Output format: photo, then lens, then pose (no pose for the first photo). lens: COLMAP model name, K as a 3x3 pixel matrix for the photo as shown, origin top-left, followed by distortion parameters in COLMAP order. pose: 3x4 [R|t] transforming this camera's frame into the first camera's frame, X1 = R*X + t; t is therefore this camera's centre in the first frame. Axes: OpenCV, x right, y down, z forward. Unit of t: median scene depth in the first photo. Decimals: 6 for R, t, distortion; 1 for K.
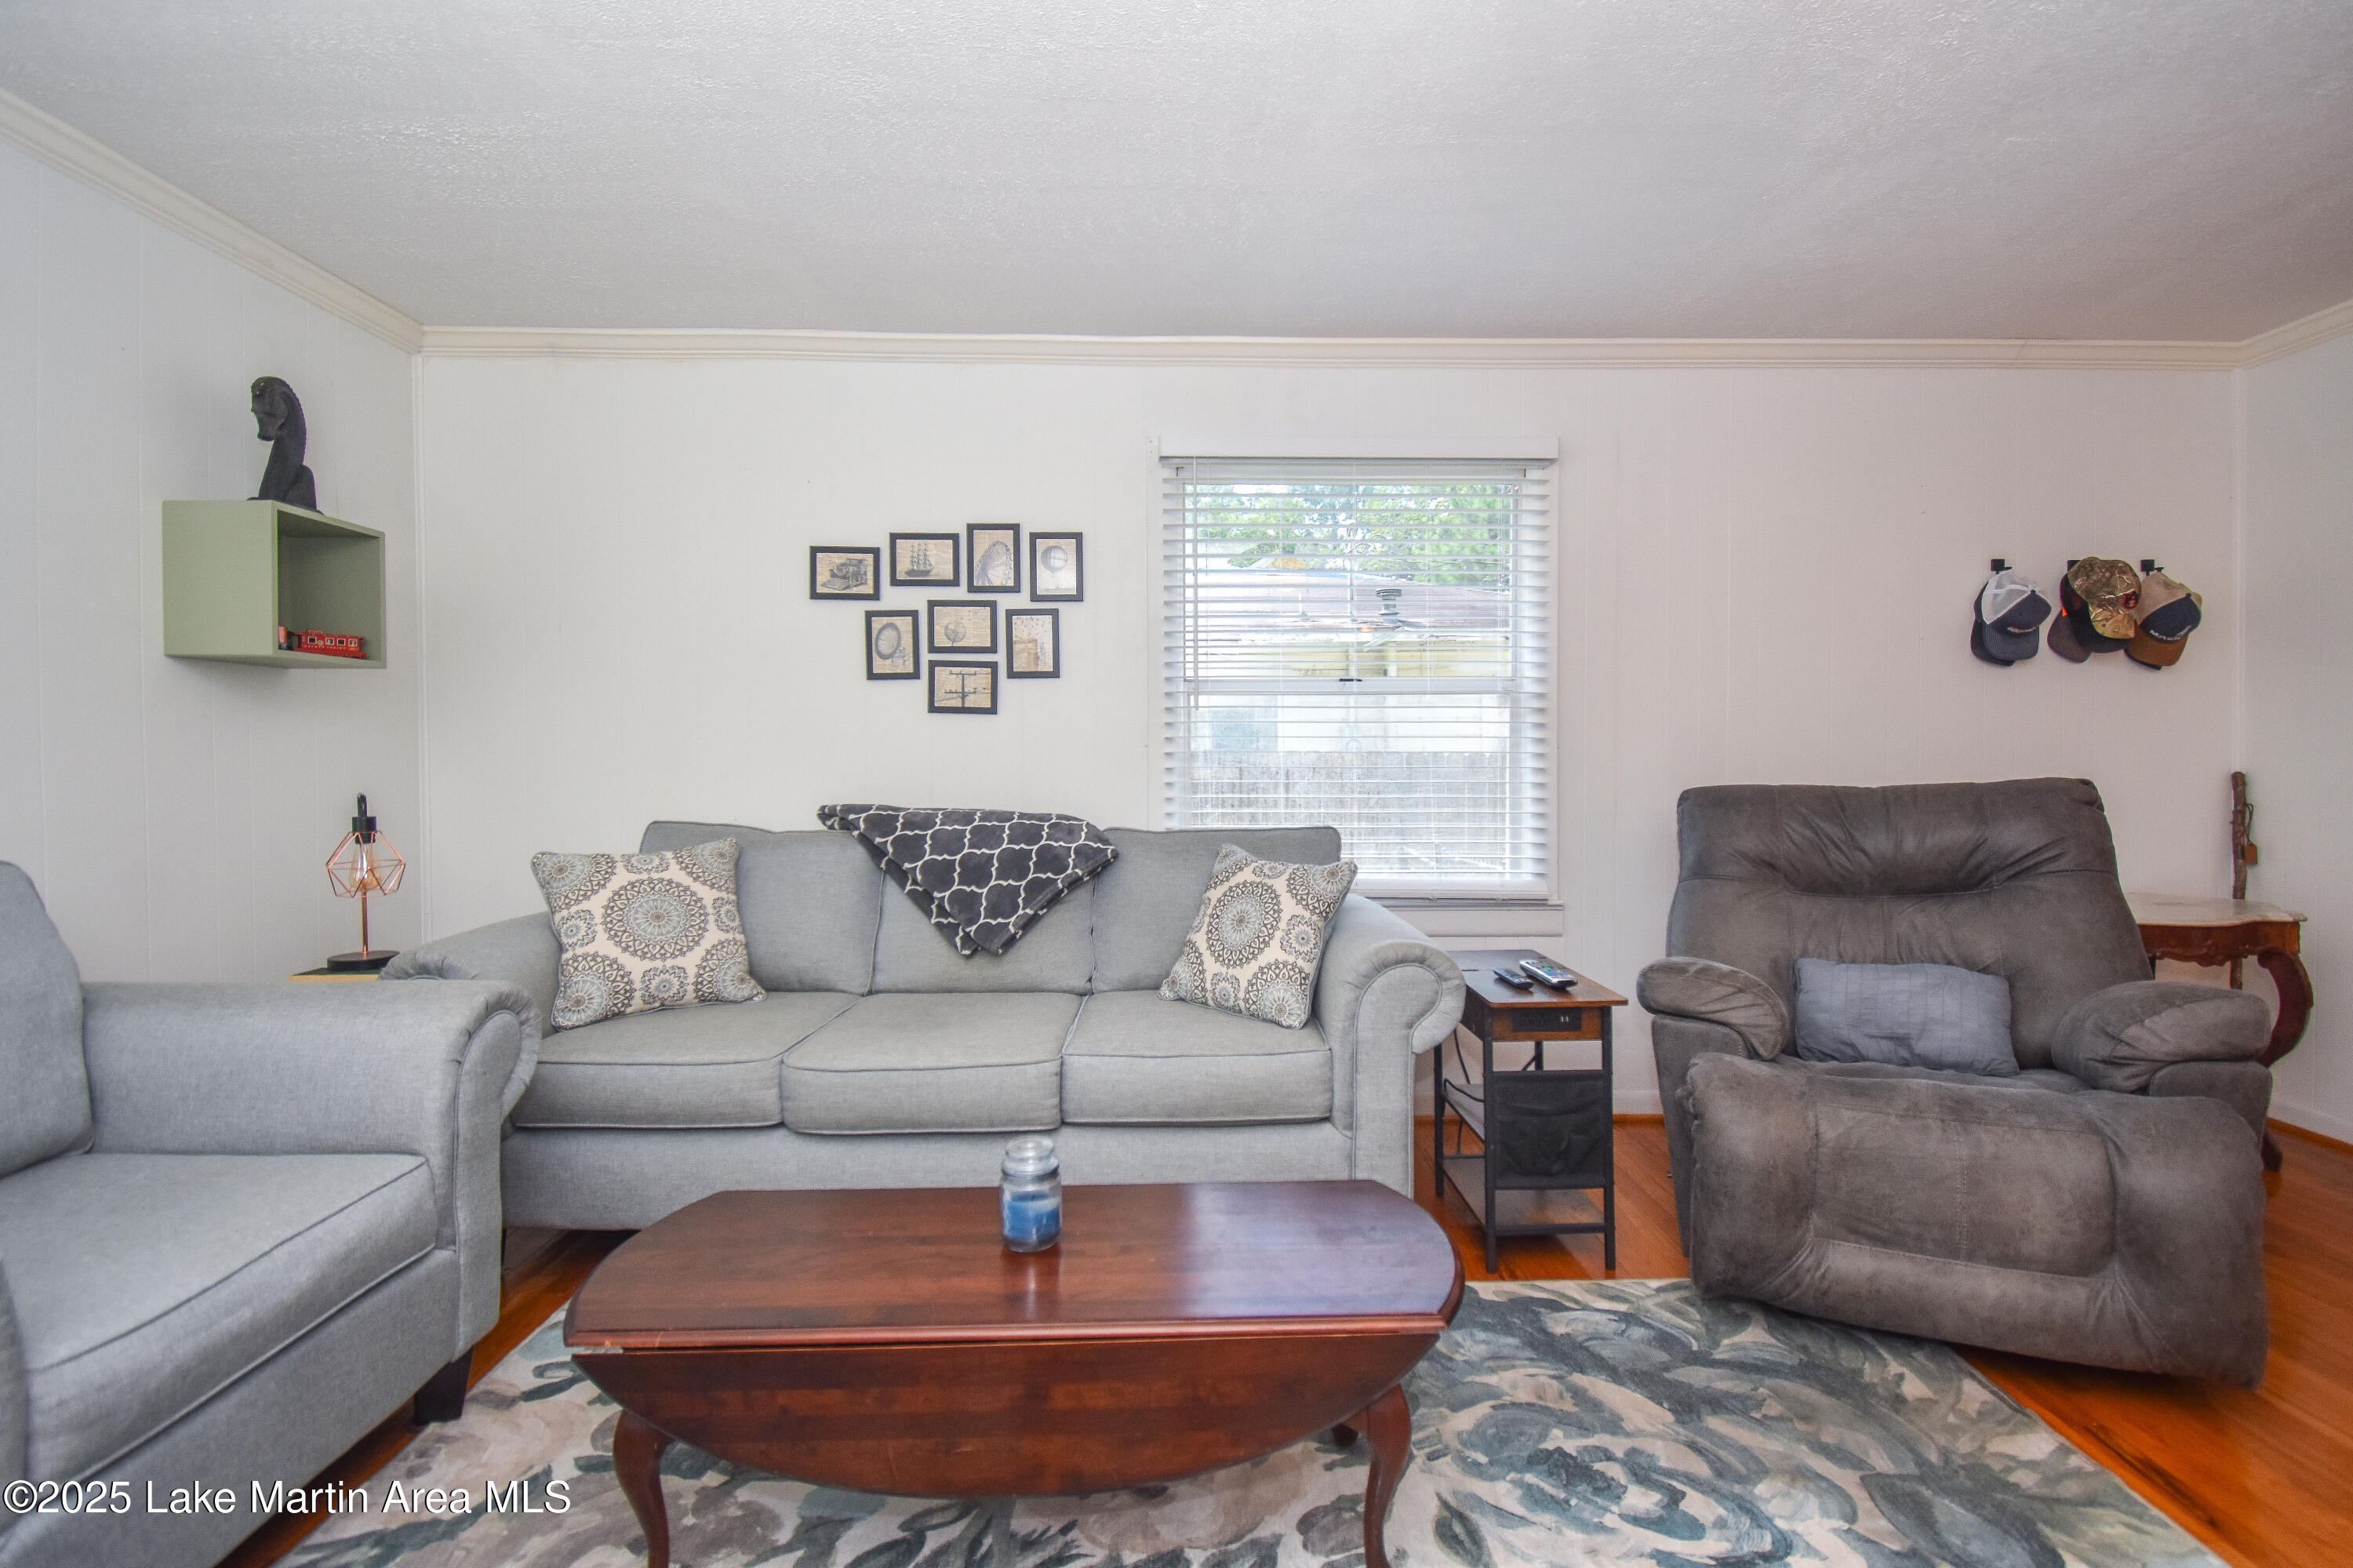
lens RADIAL K [[1060.6, 0, 1193.3], [0, 1060.6, 787.6], [0, 0, 1]] dist [0.027153, -0.029832]
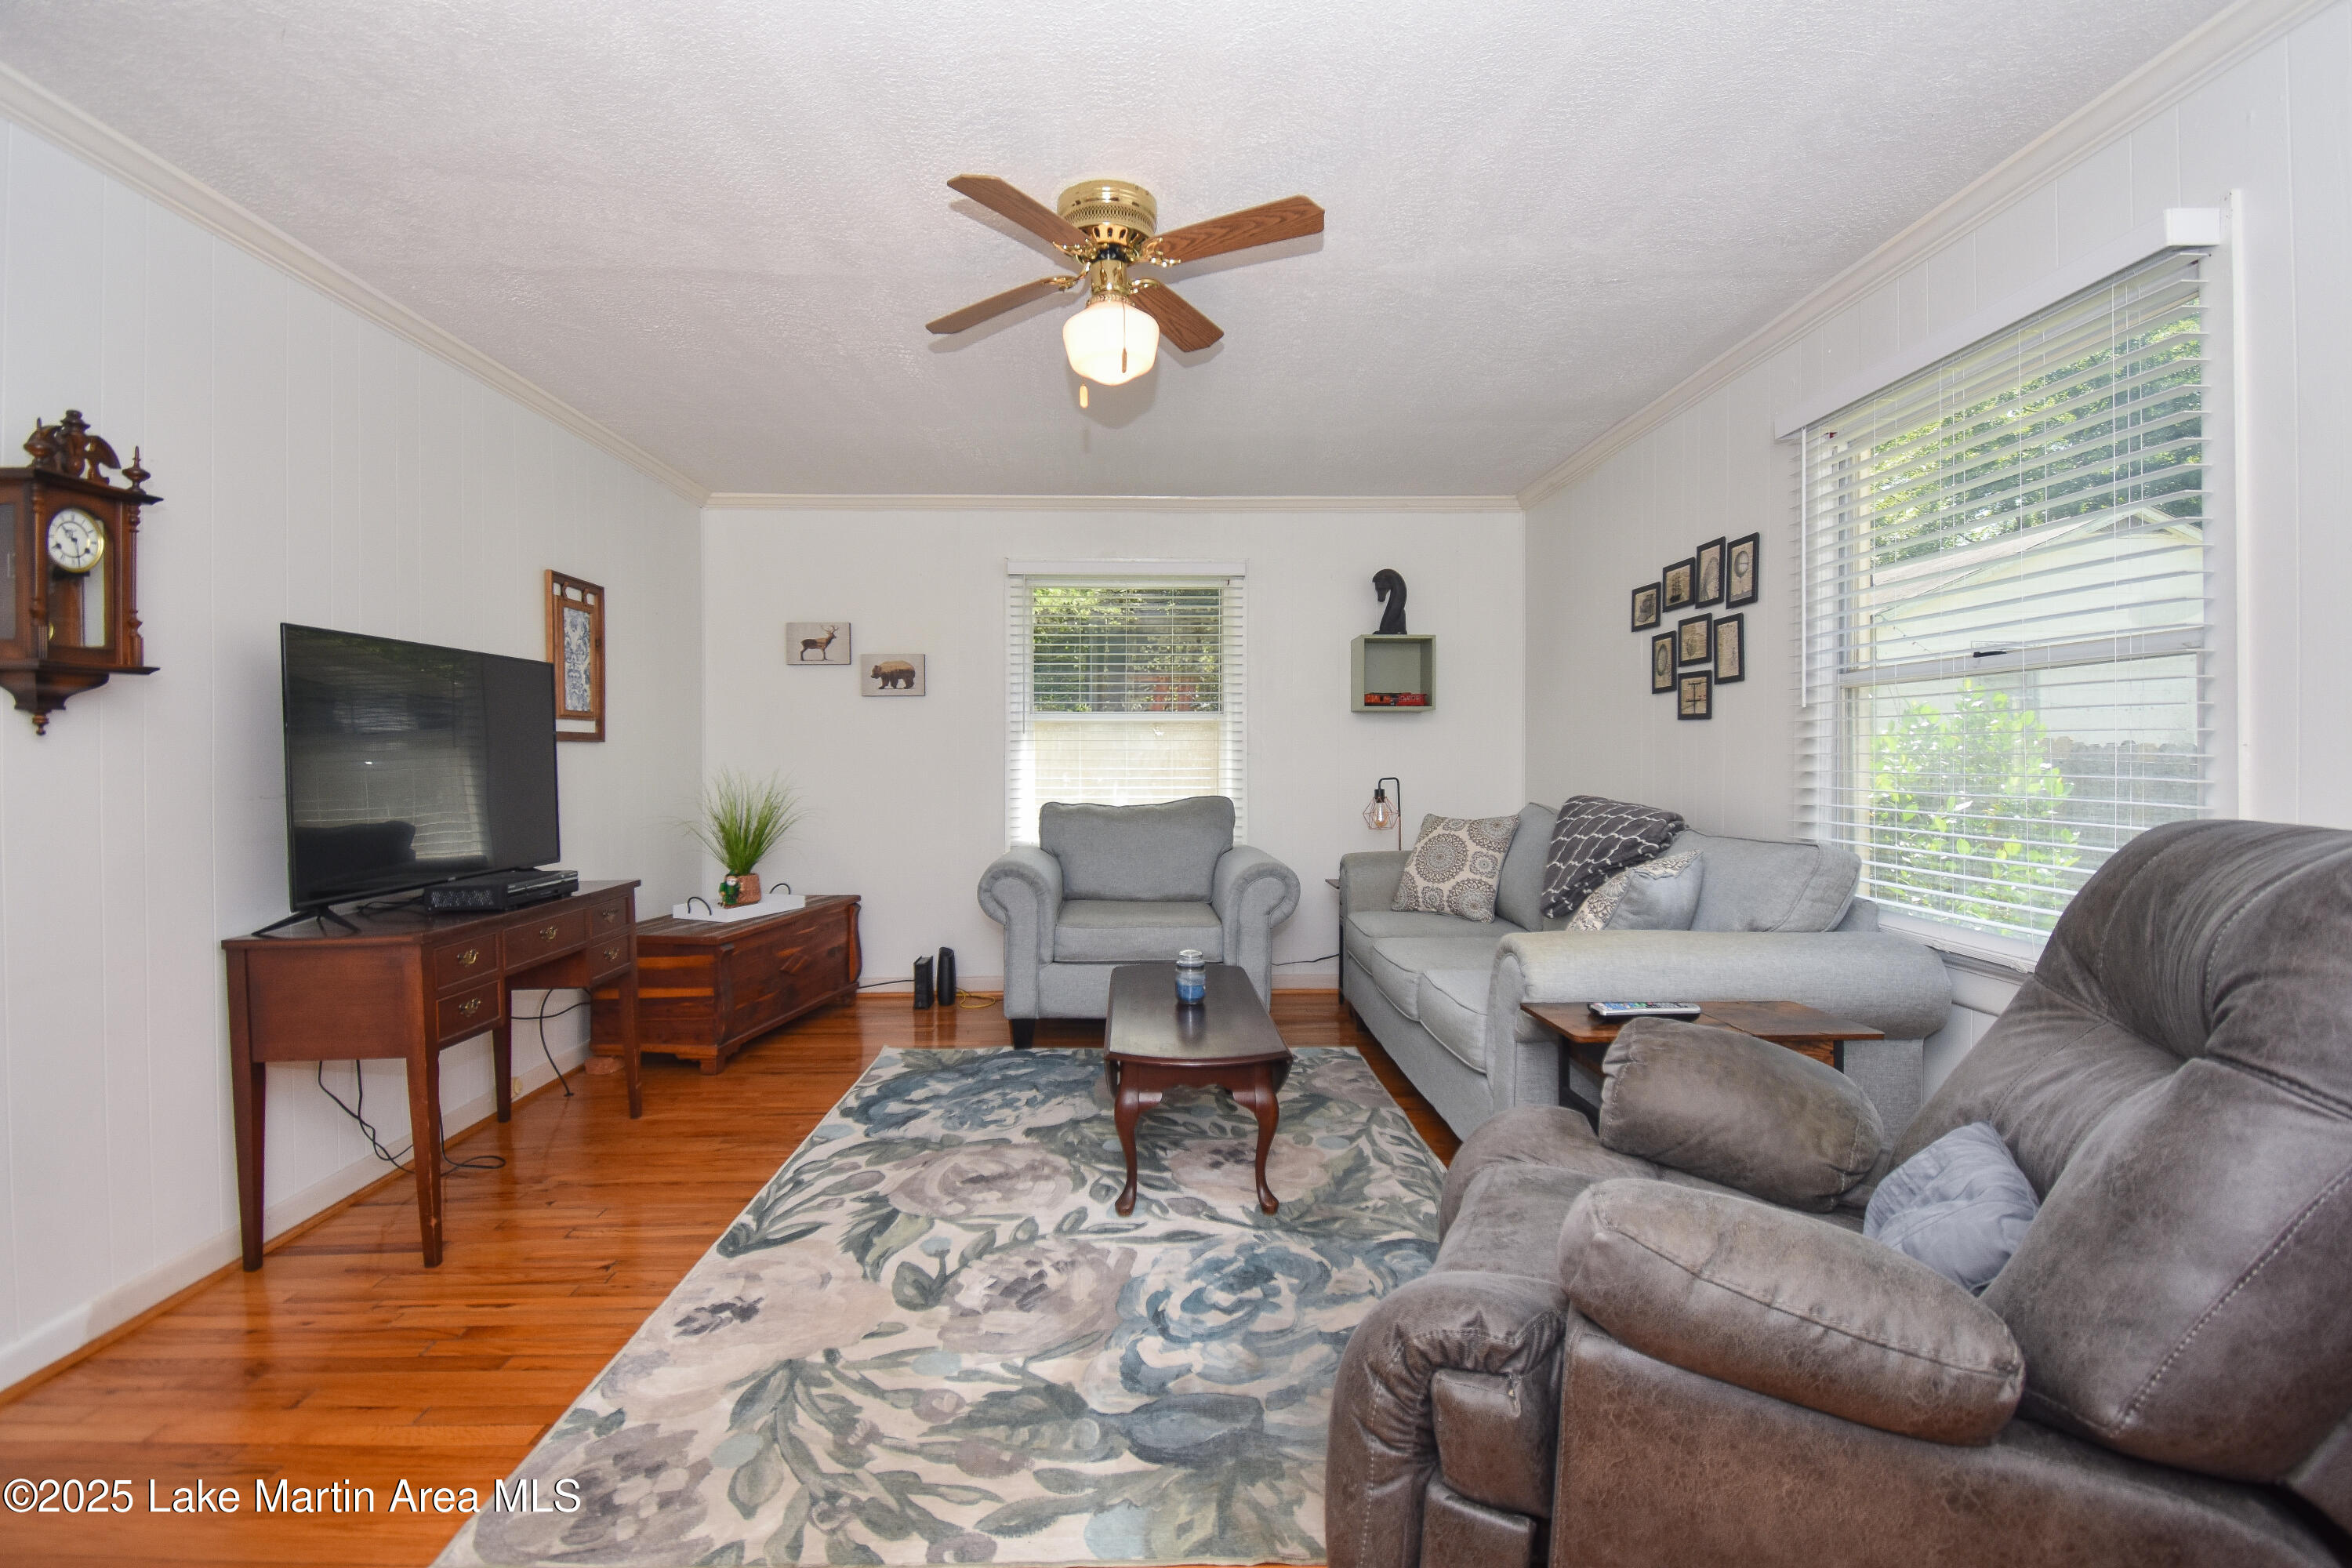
lens RADIAL K [[1084.6, 0, 1155.4], [0, 1084.6, 766.3], [0, 0, 1]] dist [0.032493, -0.035073]
pose [[-0.001933, 0.008454, -0.999962, 1.024033], [-0.029579, 0.999526, 0.008508, -0.016532], [0.999561, 0.029595, -0.001682, 0.502273]]
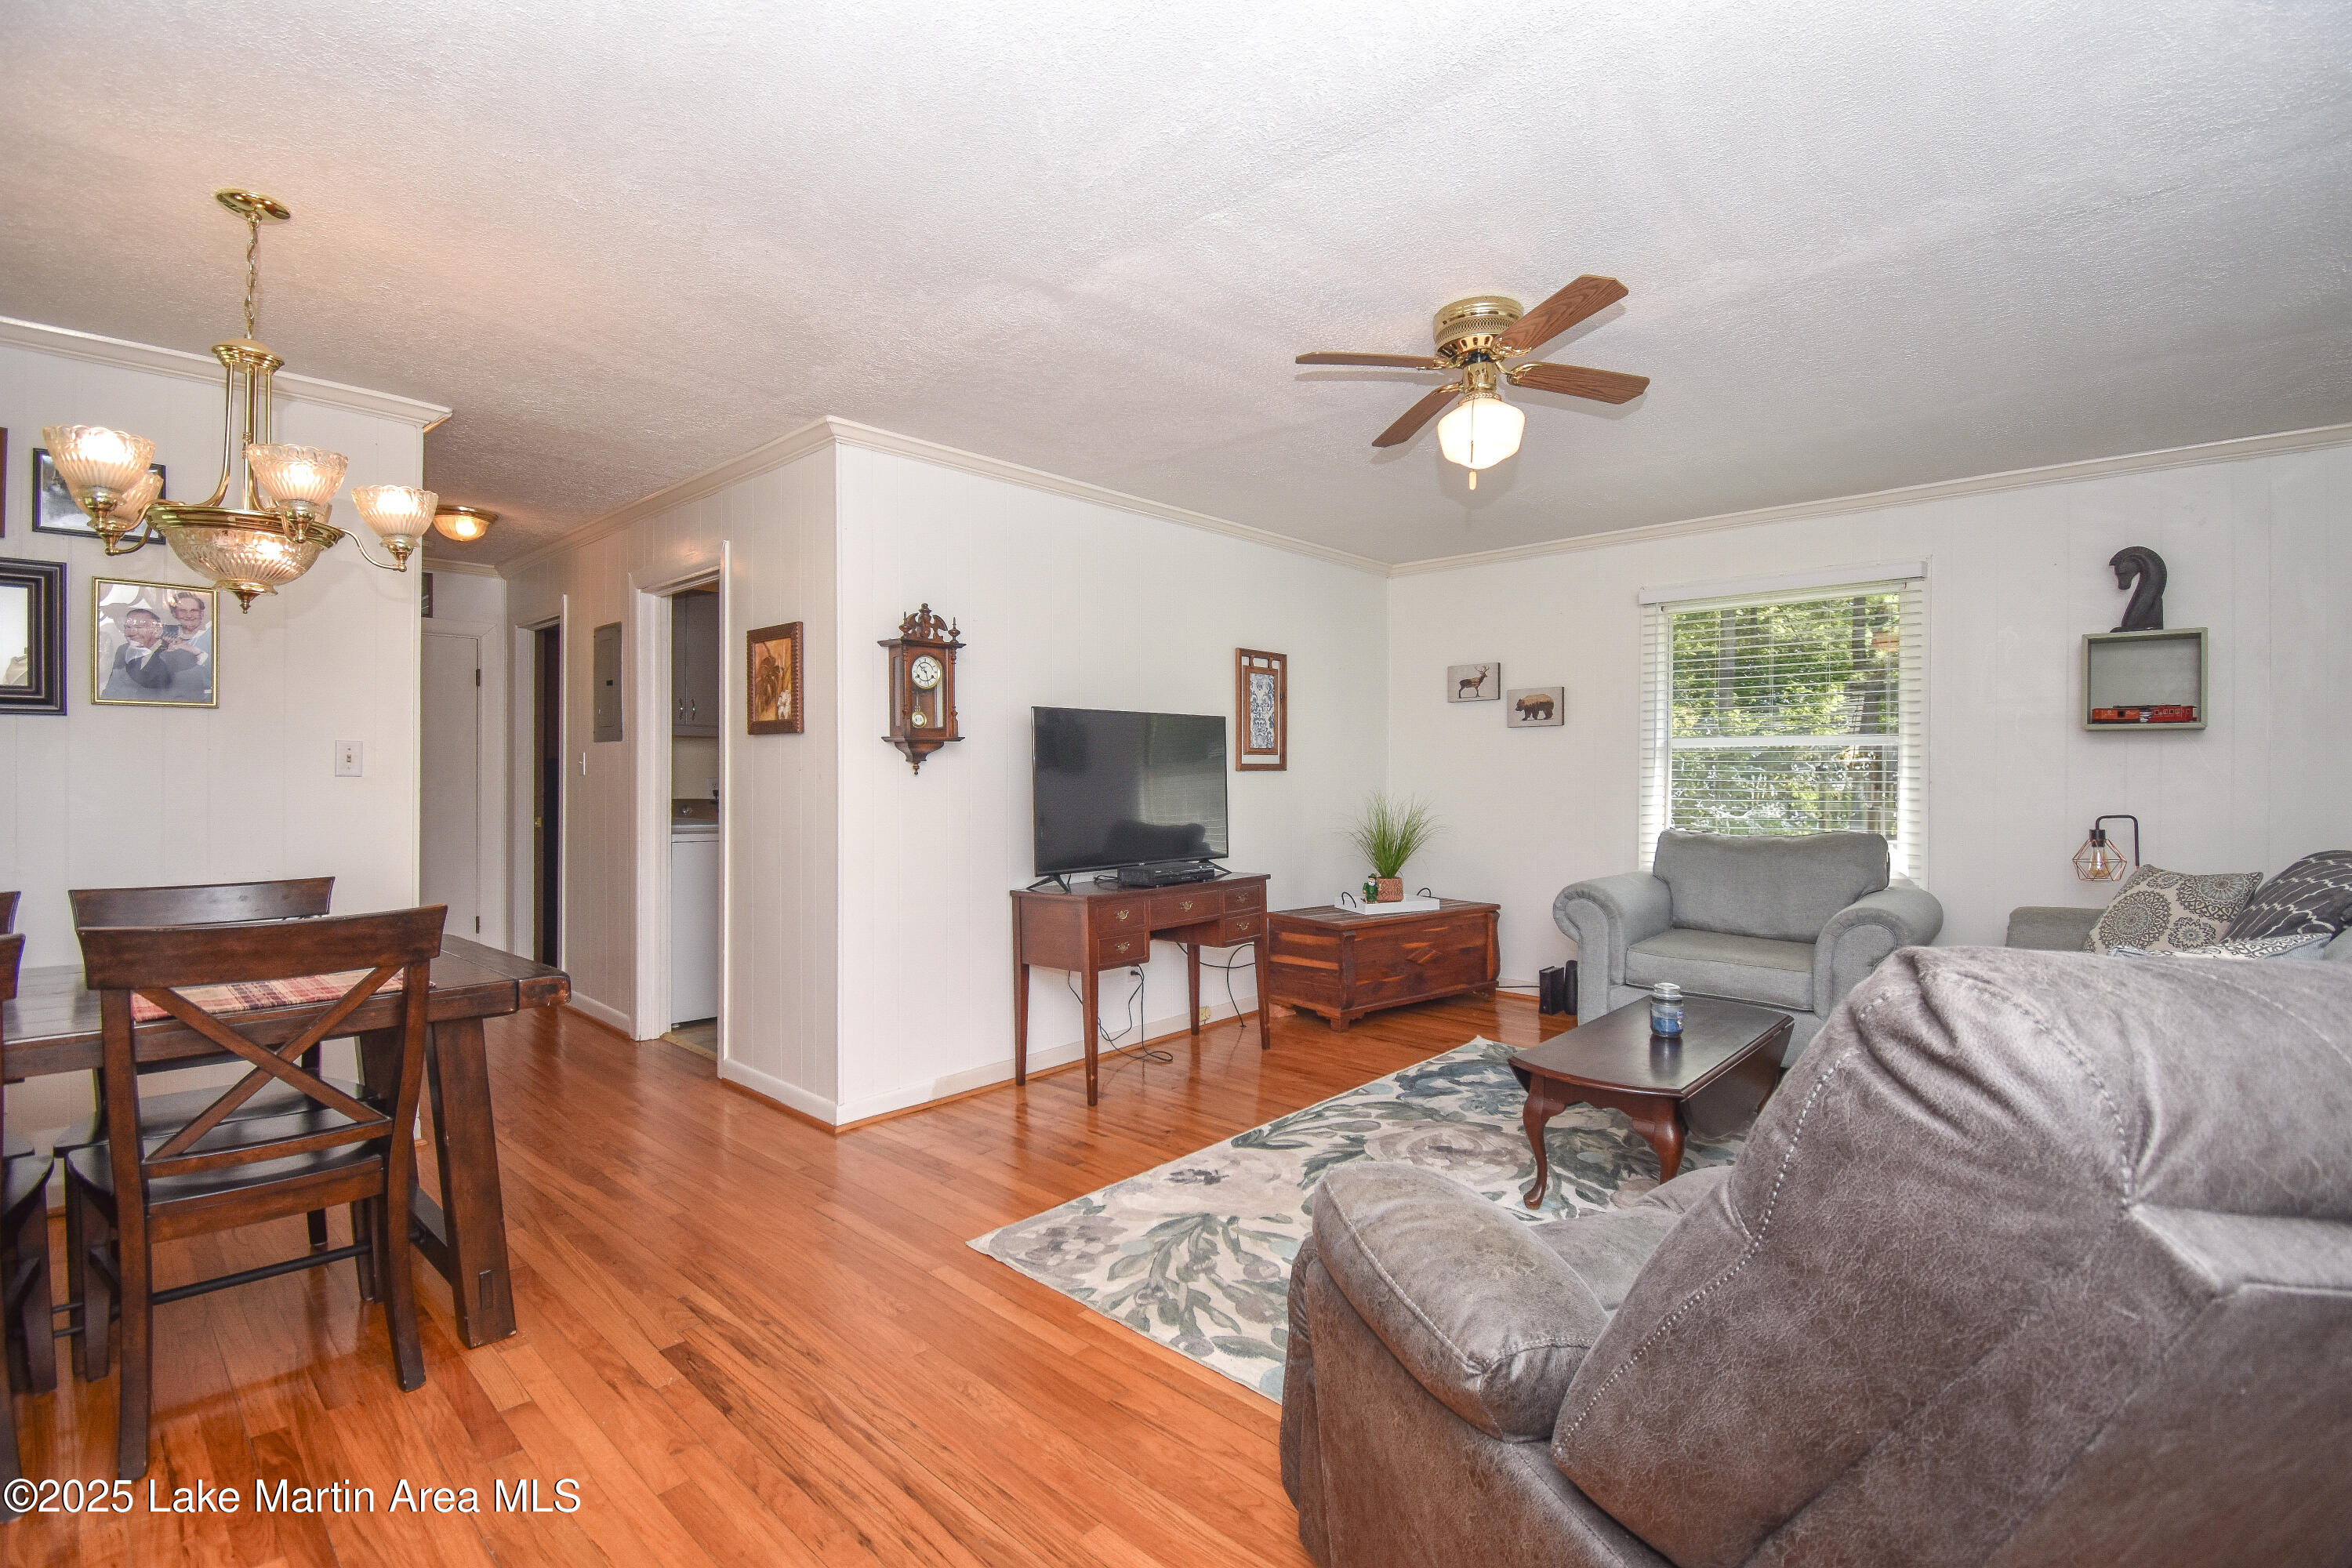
lens RADIAL K [[1037.8, 0, 1190.2], [0, 1037.8, 786.0], [0, 0, 1]] dist [0.020241, -0.022195]
pose [[-0.689647, 0.009993, -0.724076, 1.026252], [-0.023602, 0.999063, 0.036268, -0.050230], [0.723761, 0.042102, -0.688766, 0.914260]]
